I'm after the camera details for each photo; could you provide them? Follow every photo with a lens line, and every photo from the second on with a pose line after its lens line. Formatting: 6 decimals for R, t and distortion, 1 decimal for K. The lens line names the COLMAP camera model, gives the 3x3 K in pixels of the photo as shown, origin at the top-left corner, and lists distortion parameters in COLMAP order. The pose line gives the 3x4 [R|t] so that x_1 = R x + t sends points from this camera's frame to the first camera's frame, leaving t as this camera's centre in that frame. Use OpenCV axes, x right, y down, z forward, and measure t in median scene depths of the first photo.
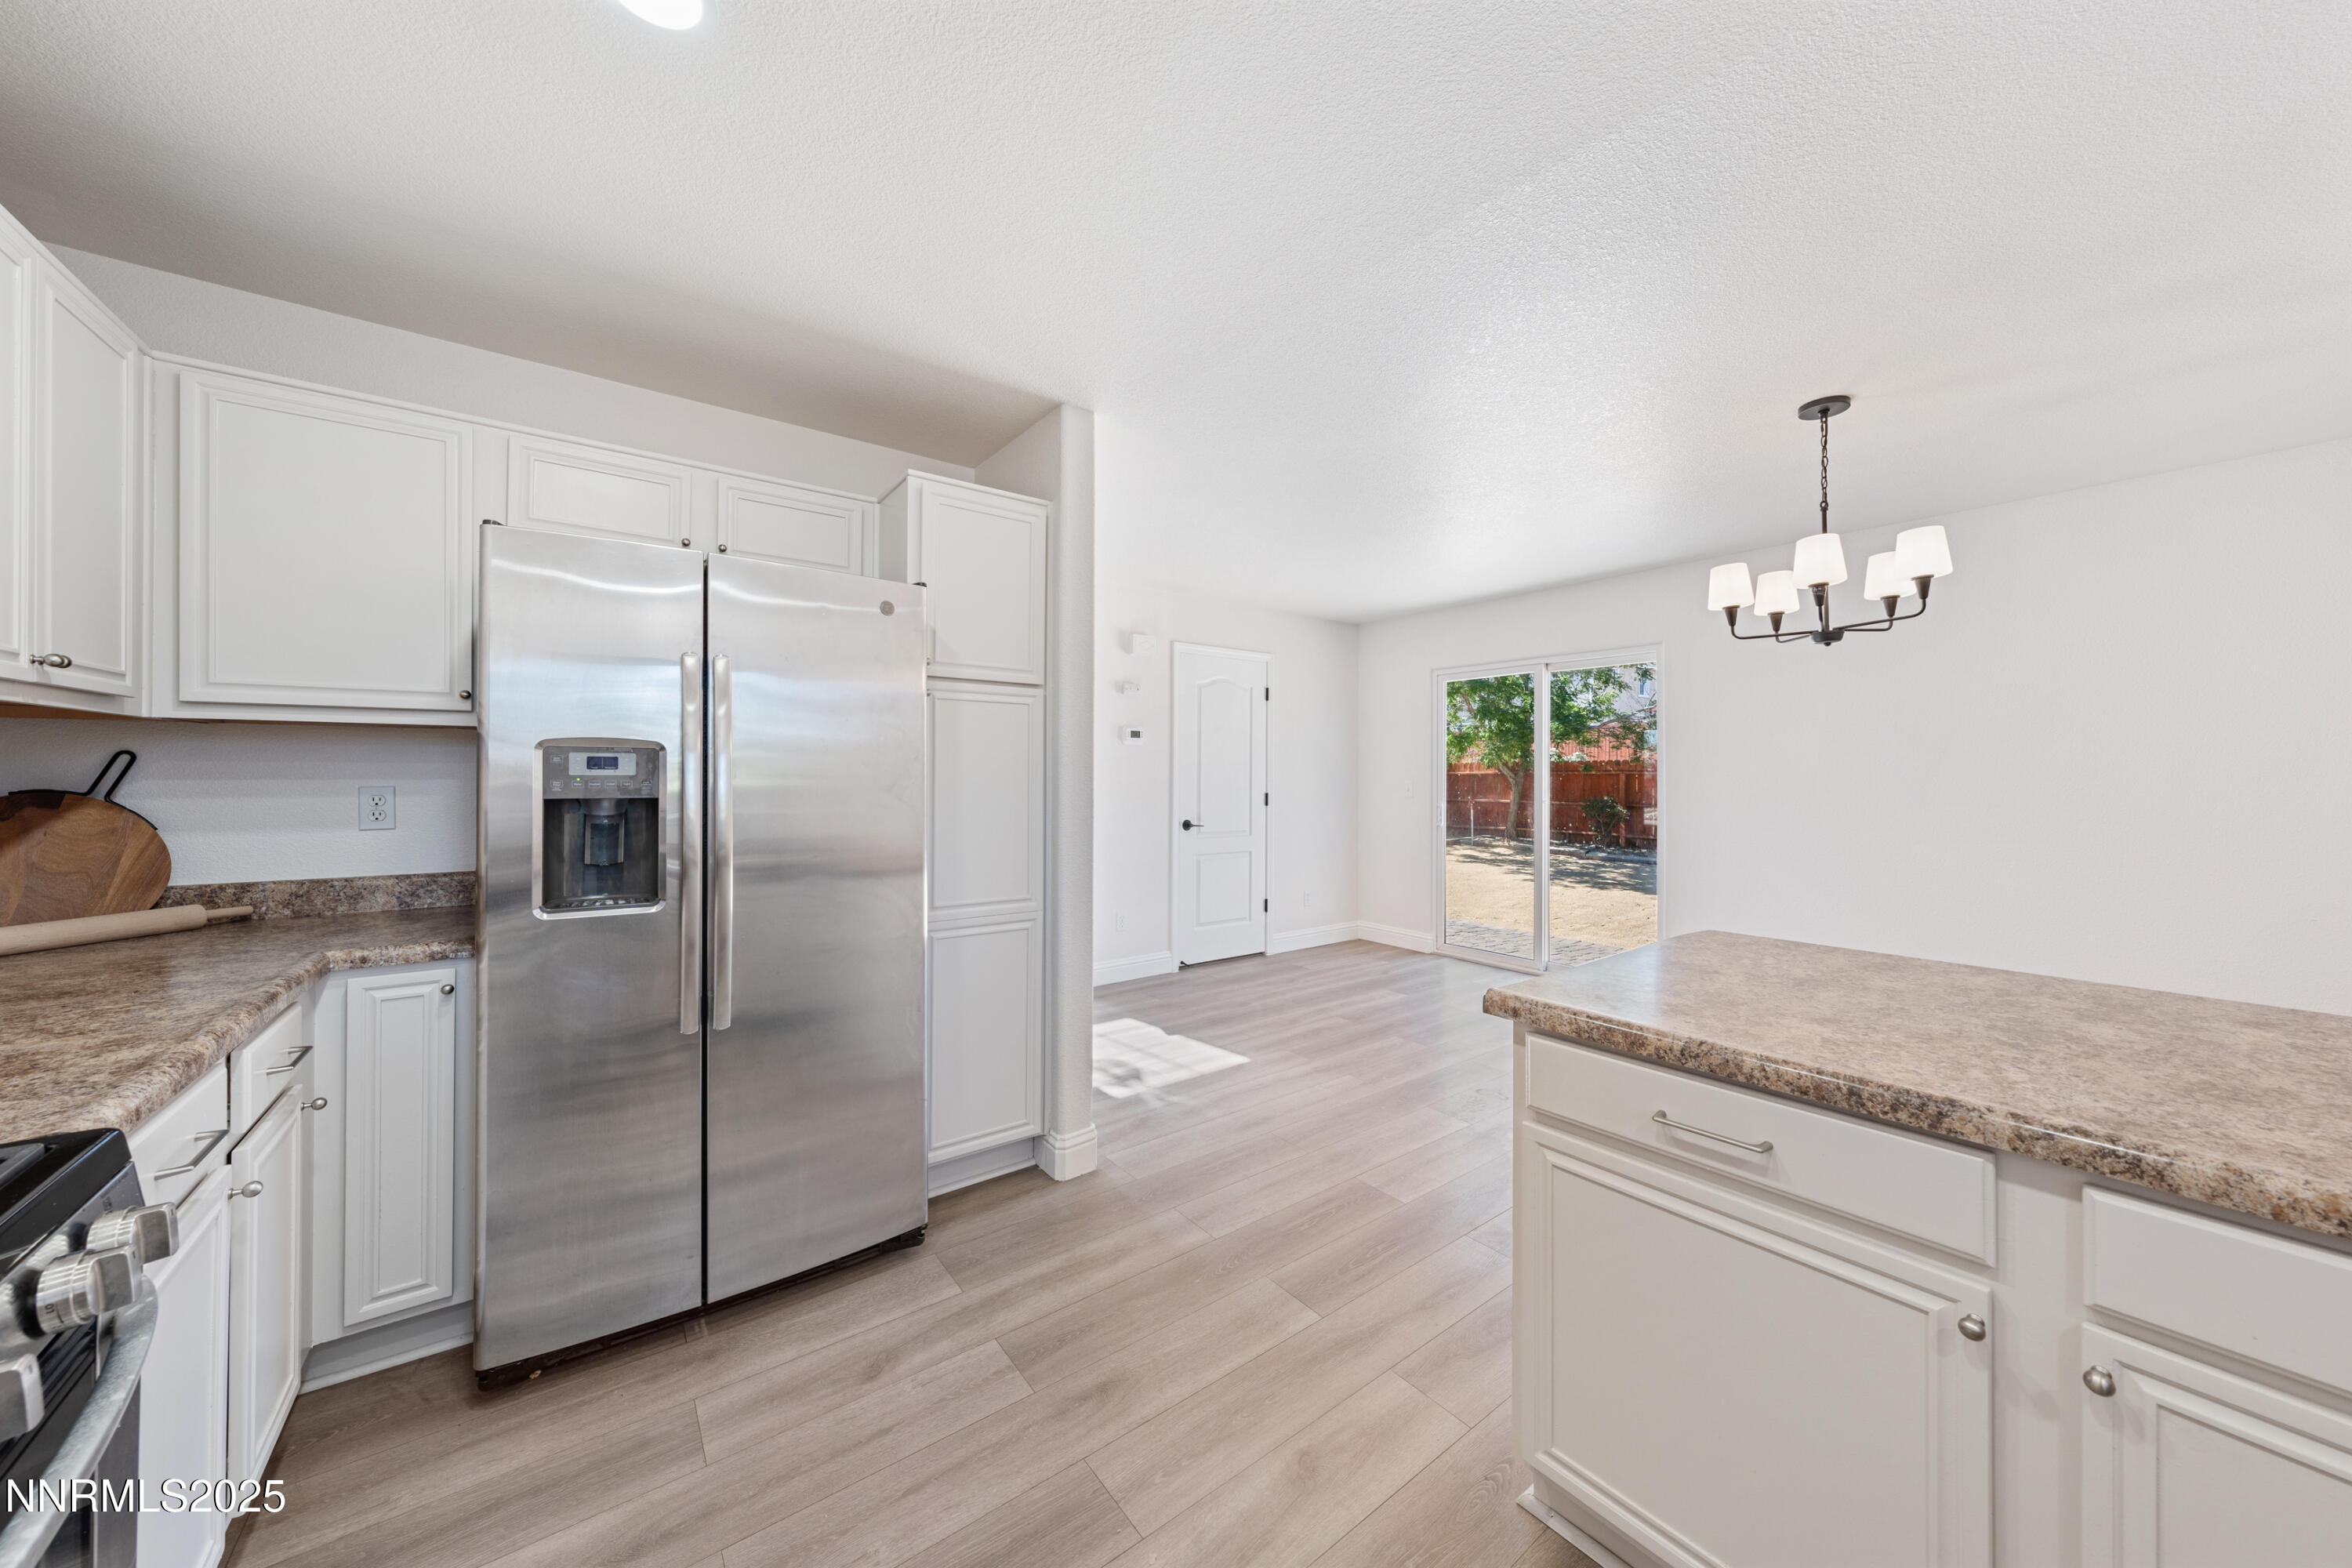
lens RADIAL K [[804.6, 0, 1179.1], [0, 804.6, 781.2], [0, 0, 1]] dist [-0.001711, -0.000036]
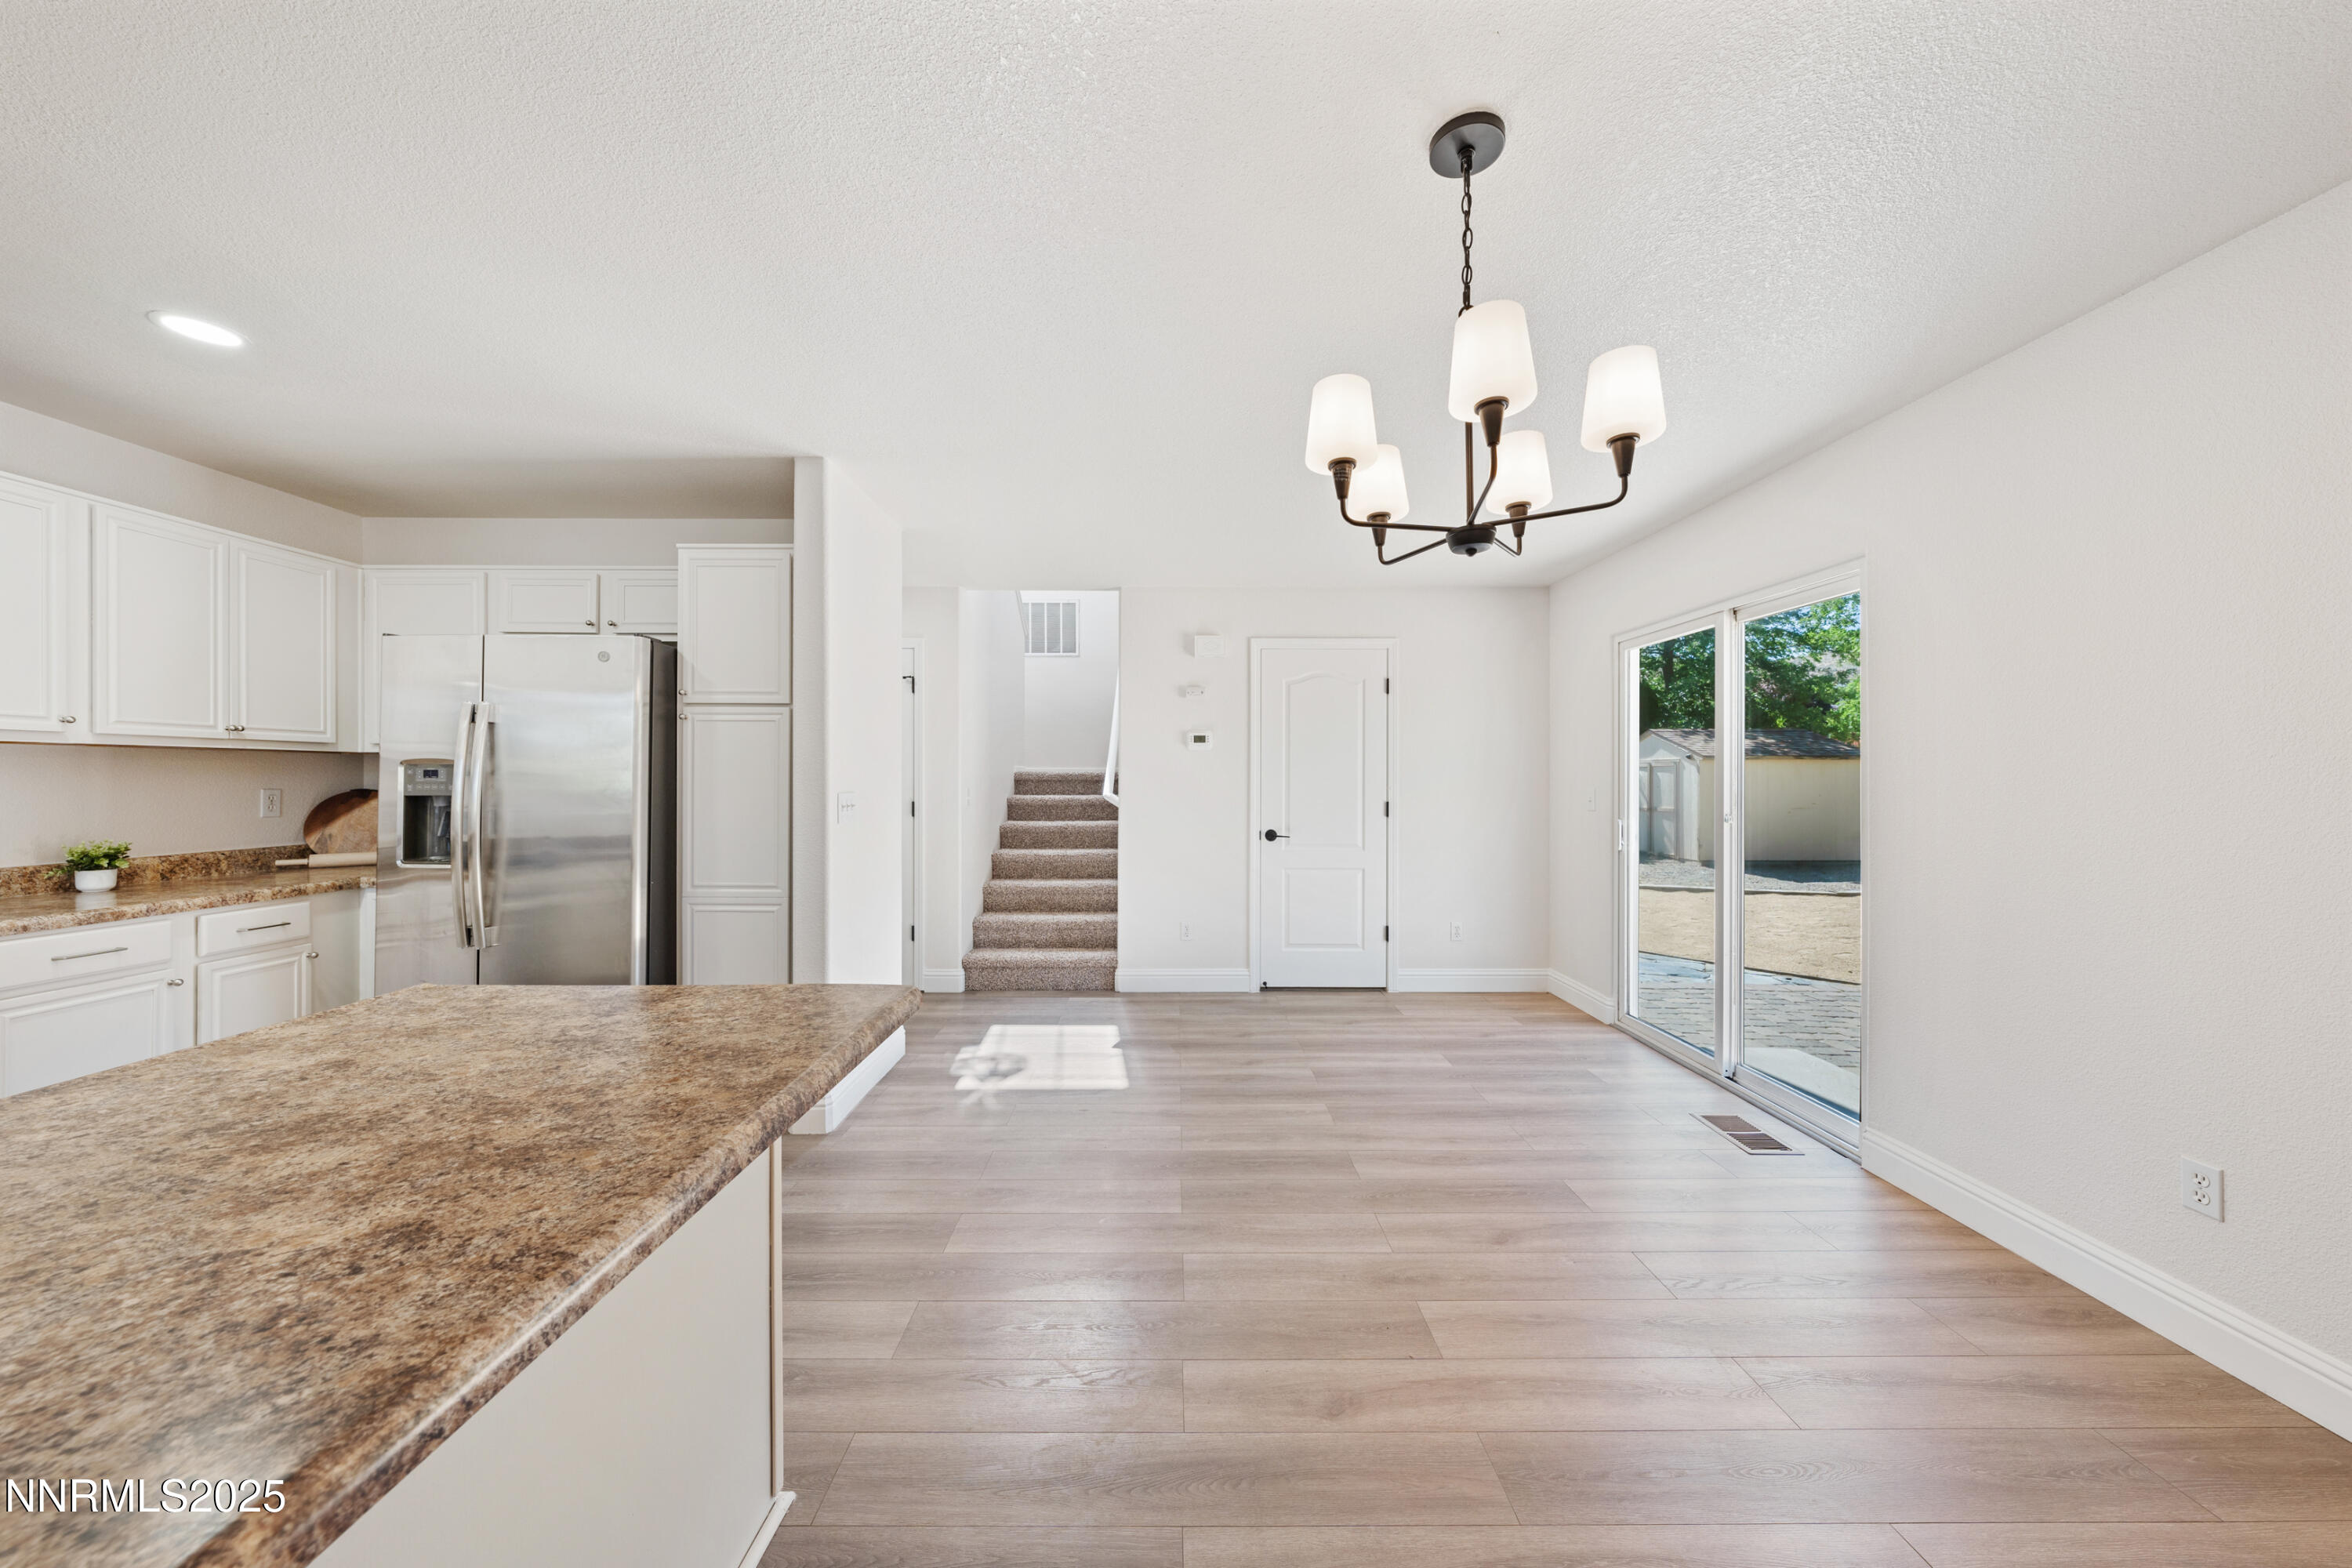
lens RADIAL K [[804.6, 0, 1179.5], [0, 804.6, 778.1], [0, 0, 1]] dist [-0.001711, -0.000036]
pose [[0.803922, -0.005510, -0.594710, 0.618833], [-0.002008, 0.999926, -0.011979, 0.000786], [0.594732, 0.010824, 0.803851, 0.254444]]
